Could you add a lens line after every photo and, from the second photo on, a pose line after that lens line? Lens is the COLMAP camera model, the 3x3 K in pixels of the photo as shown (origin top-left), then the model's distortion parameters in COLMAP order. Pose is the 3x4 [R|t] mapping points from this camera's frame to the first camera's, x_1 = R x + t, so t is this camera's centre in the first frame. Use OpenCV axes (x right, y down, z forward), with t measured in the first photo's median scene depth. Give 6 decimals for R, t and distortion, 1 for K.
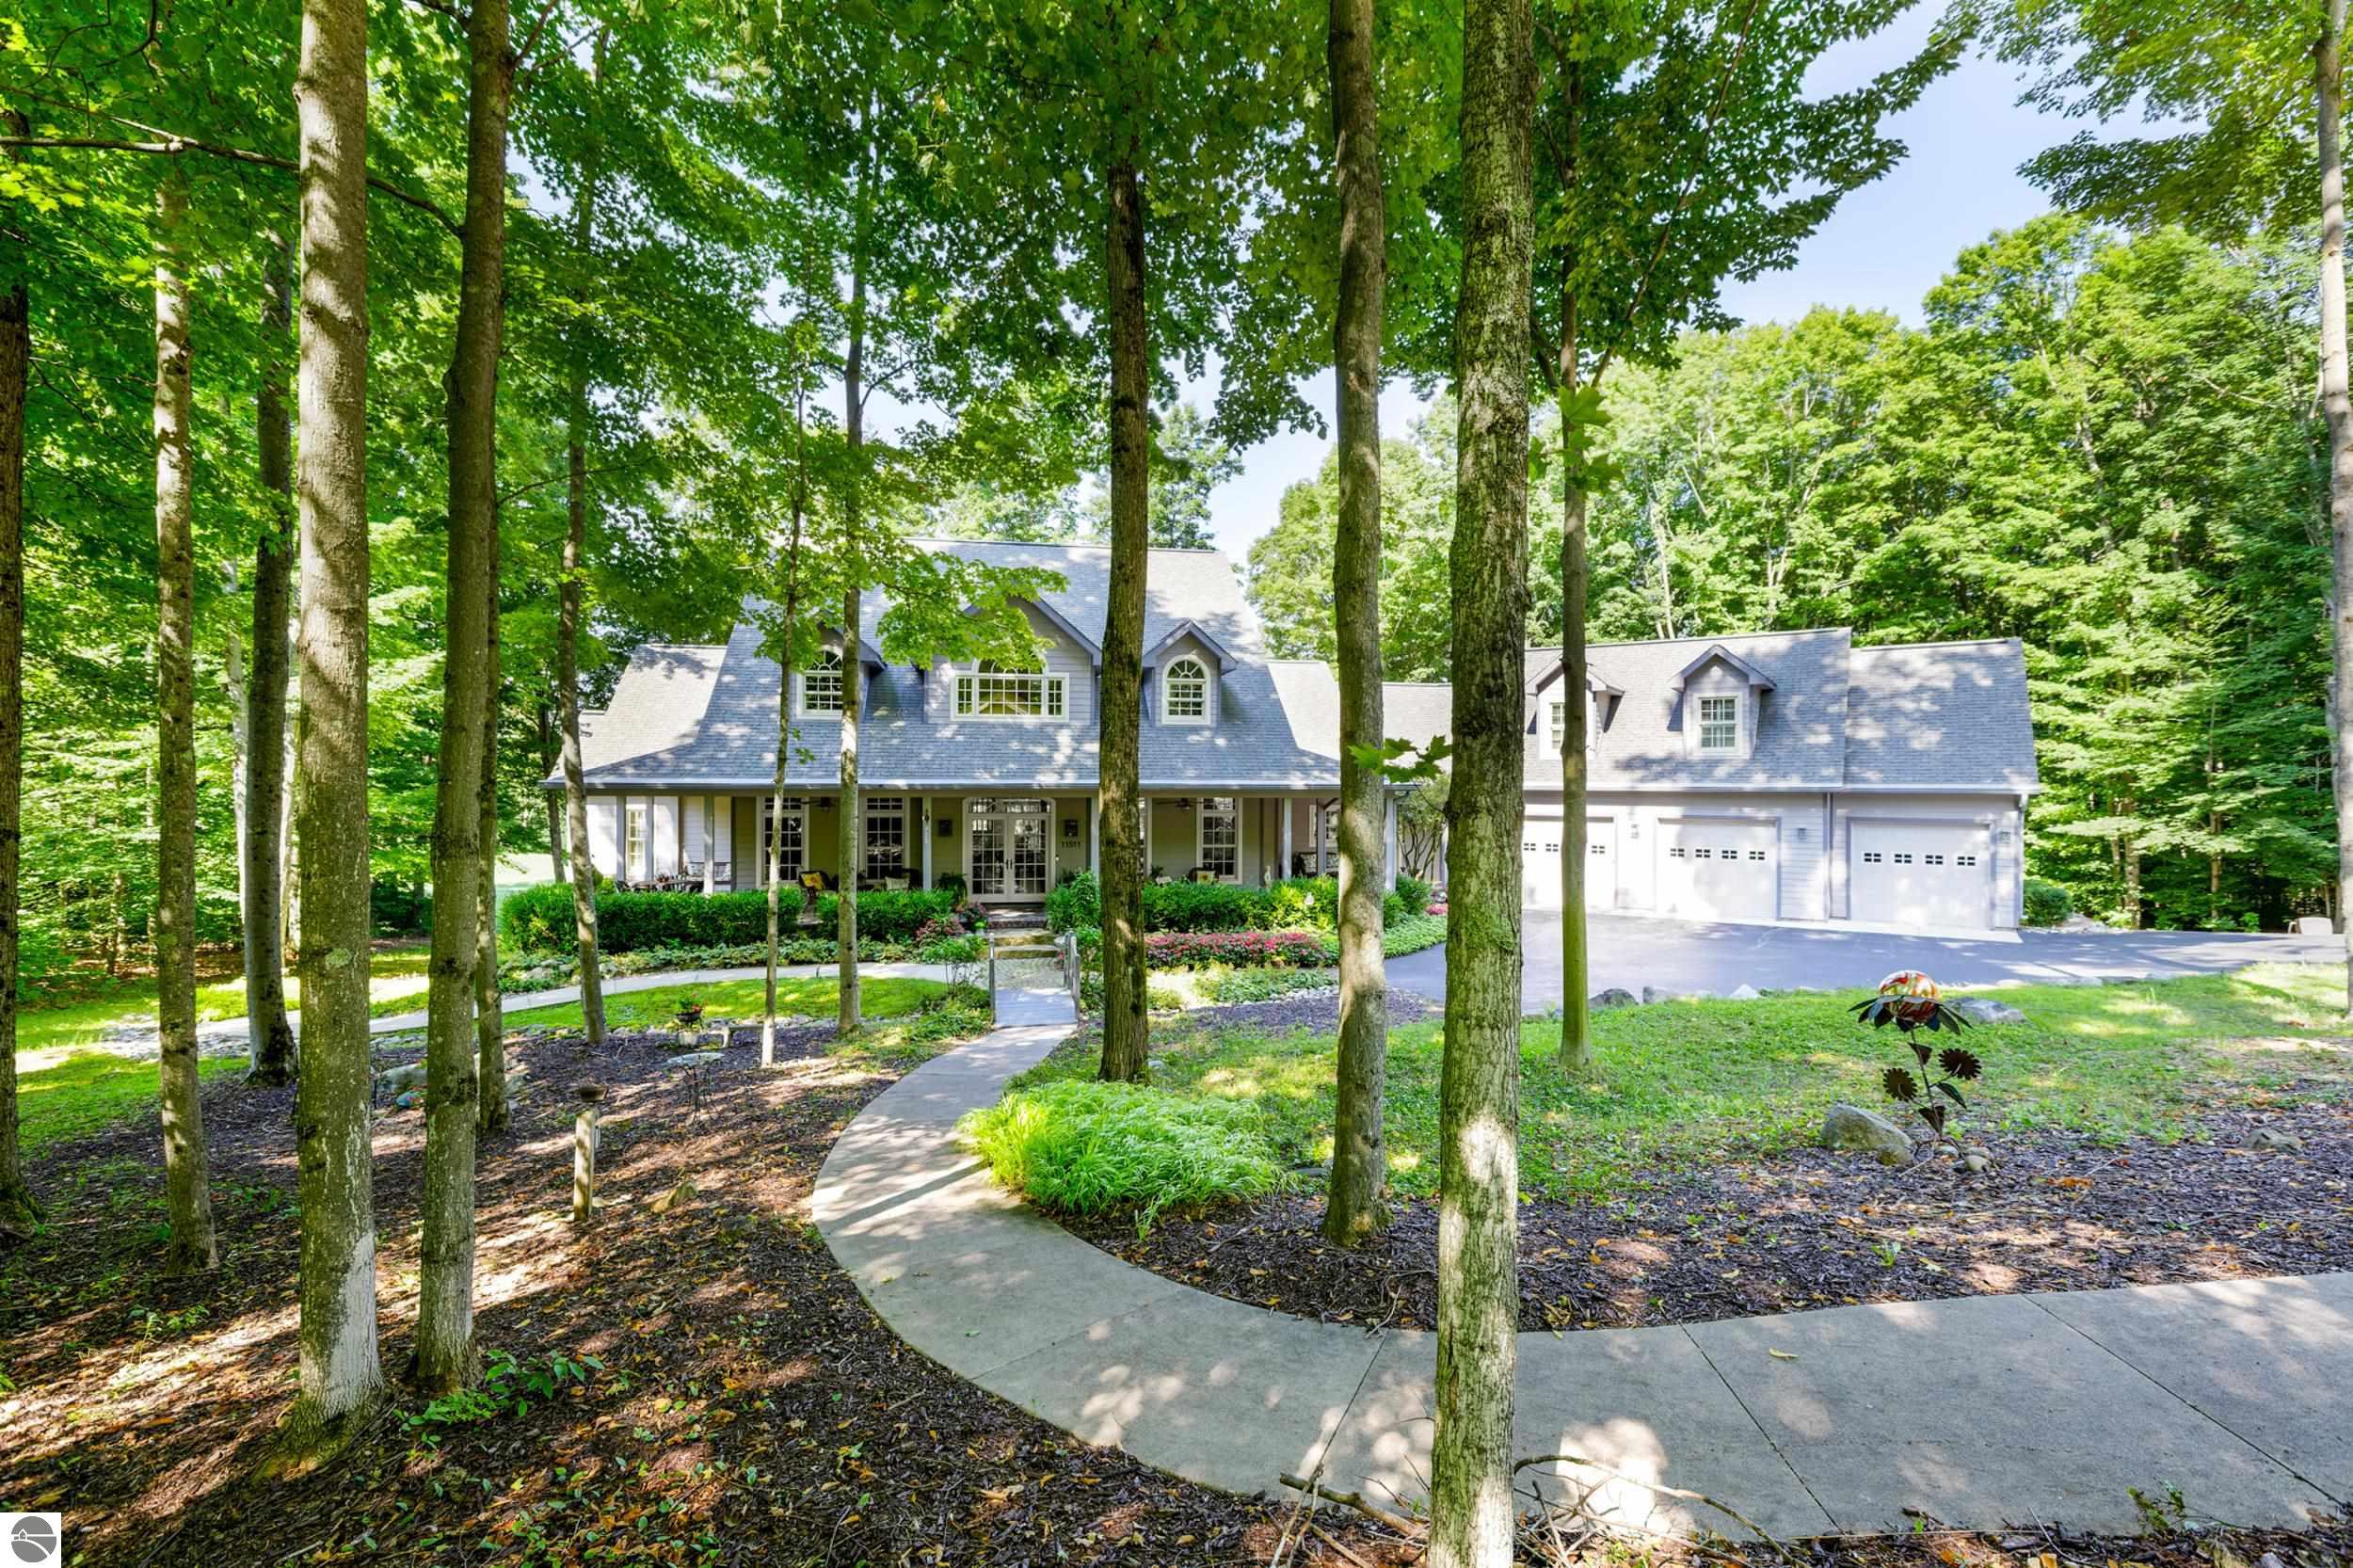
lens RADIAL K [[1089.3, 0, 1176.5], [0, 1089.3, 784.0], [0, 0, 1]] dist [-0.000537, -0.000019]
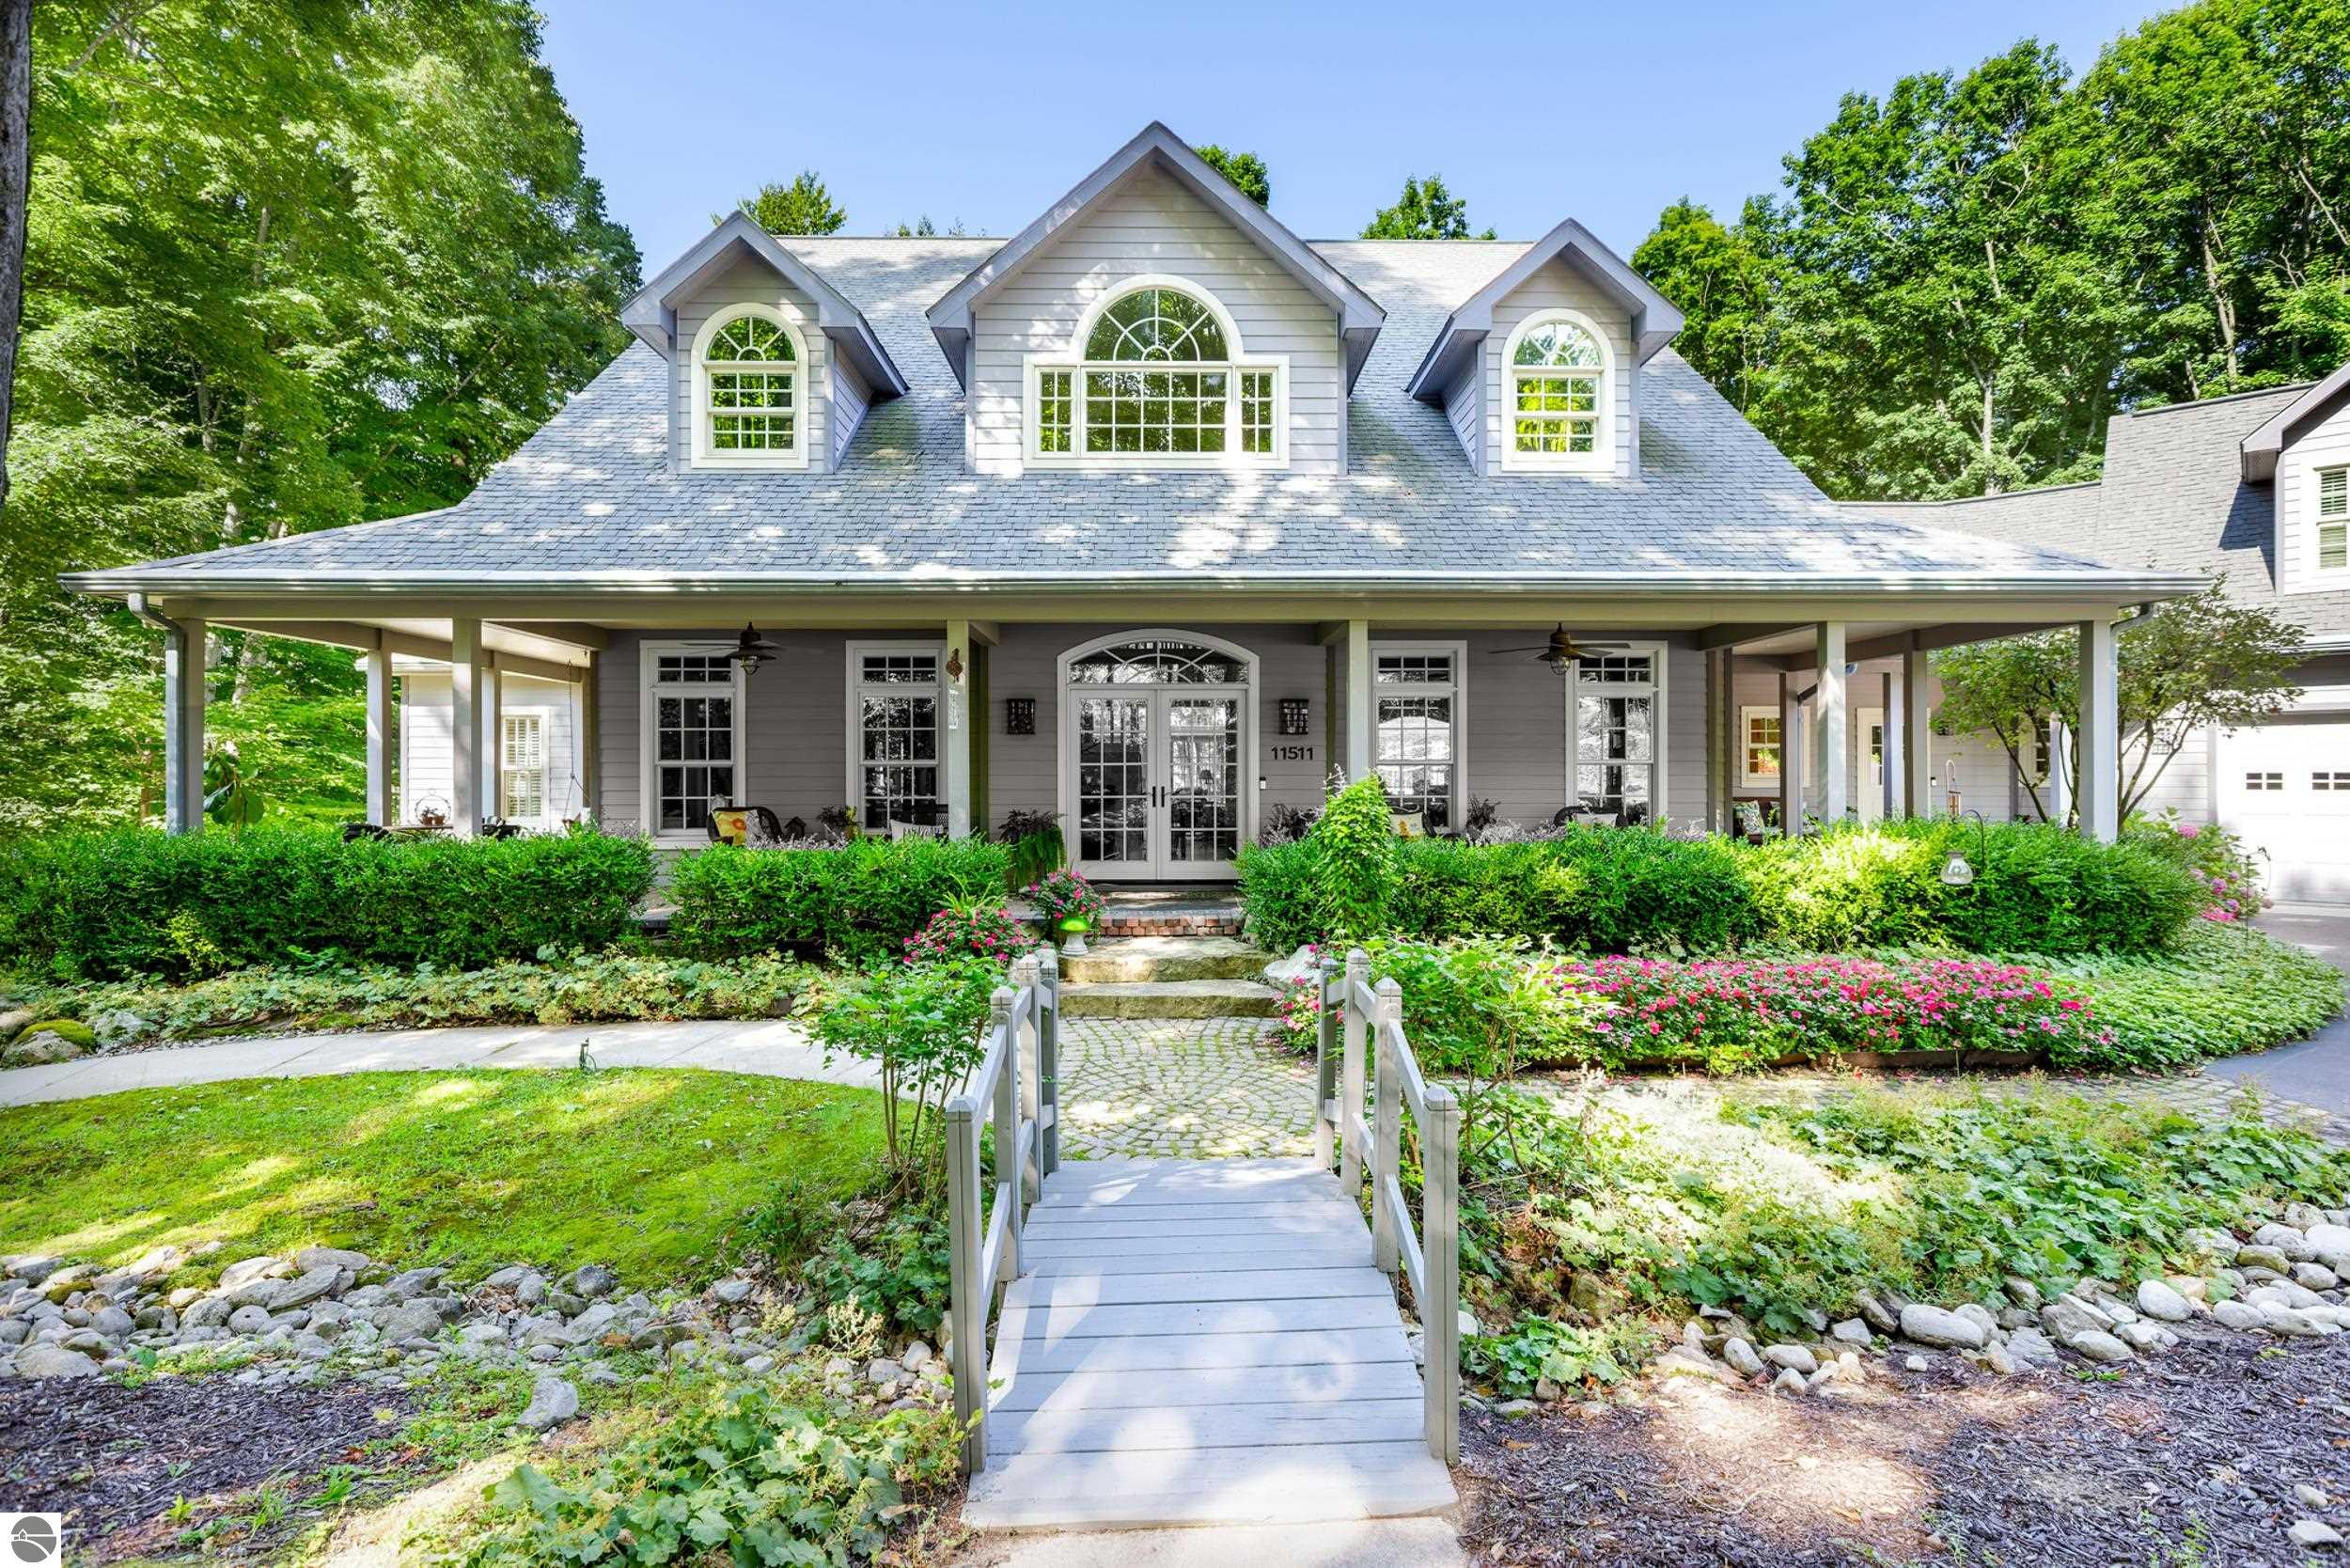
lens RADIAL K [[1089.8, 0, 1175.0], [0, 1089.8, 784.0], [0, 0, 1]] dist [-0.001188, -0.000342]
pose [[0.985767, -0.005407, -0.168031, -0.071529], [0.004730, 0.999979, -0.004433, 0.073045], [0.168052, 0.003575, 0.985772, 0.566216]]
